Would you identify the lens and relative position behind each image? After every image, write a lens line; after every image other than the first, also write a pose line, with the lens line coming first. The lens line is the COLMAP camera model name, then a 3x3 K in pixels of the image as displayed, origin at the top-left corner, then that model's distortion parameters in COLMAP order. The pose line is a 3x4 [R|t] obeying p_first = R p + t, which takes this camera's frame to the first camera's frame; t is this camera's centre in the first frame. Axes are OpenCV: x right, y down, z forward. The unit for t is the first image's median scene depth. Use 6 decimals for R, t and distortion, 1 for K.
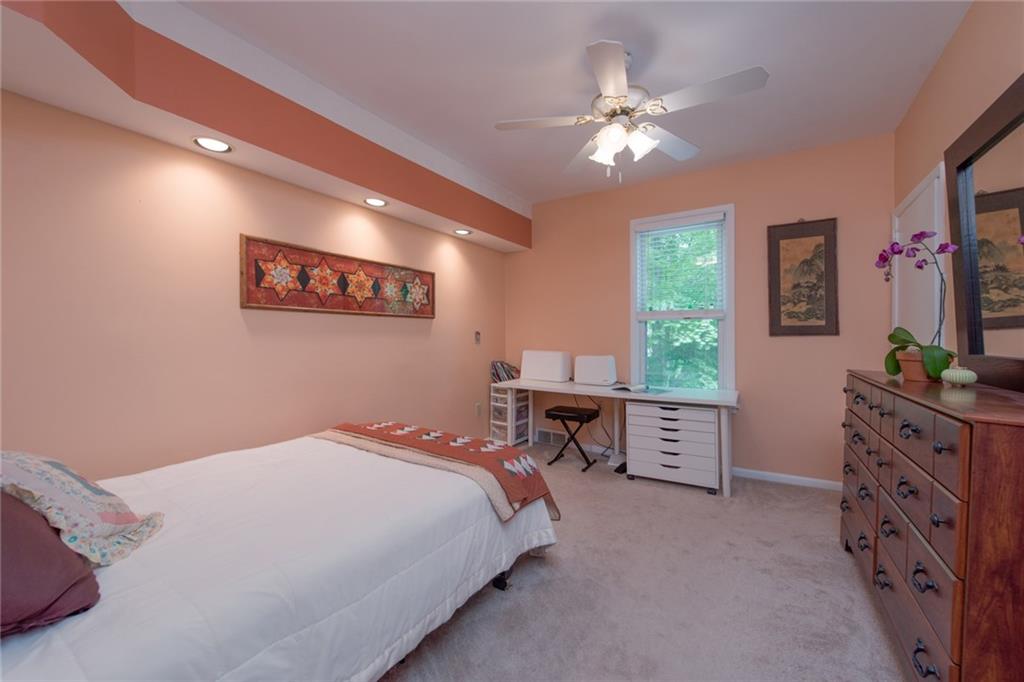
lens RADIAL K [[400.6, 0, 507.5], [0, 400.6, 341.4], [0, 0, 1]] dist [-0.002538, -0.000199]
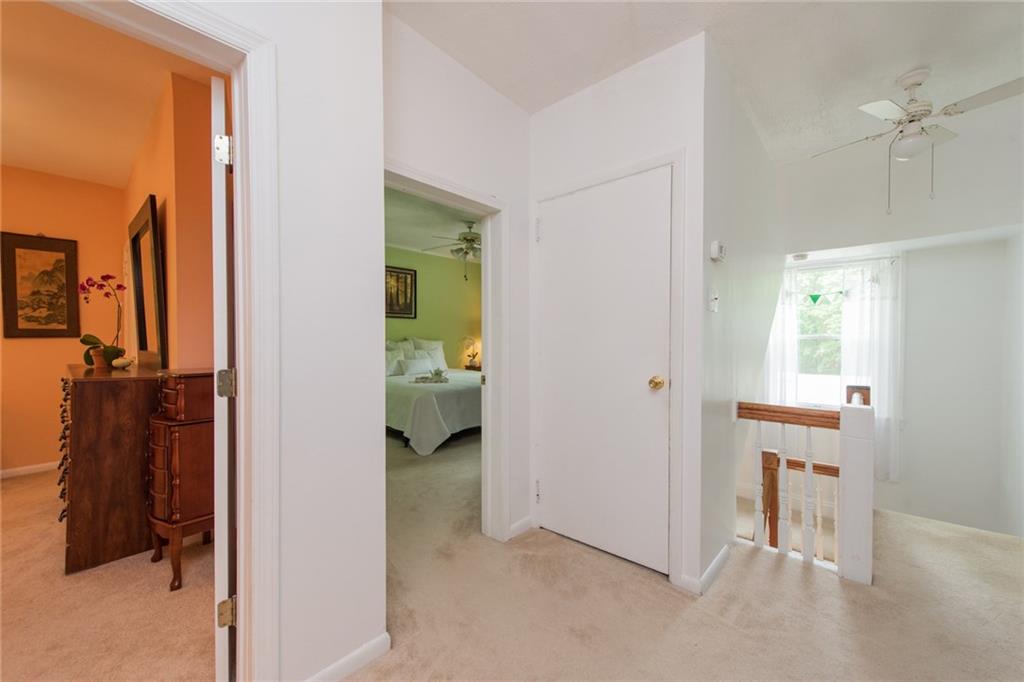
lens RADIAL K [[400.6, 0, 507.2], [0, 400.6, 340.4], [0, 0, 1]] dist [-0.002538, -0.000199]
pose [[0.160088, -0.008819, 0.987063, -0.163109], [0.007132, 0.999944, 0.007777, -0.006876], [-0.987077, 0.005795, 0.160142, -0.472381]]
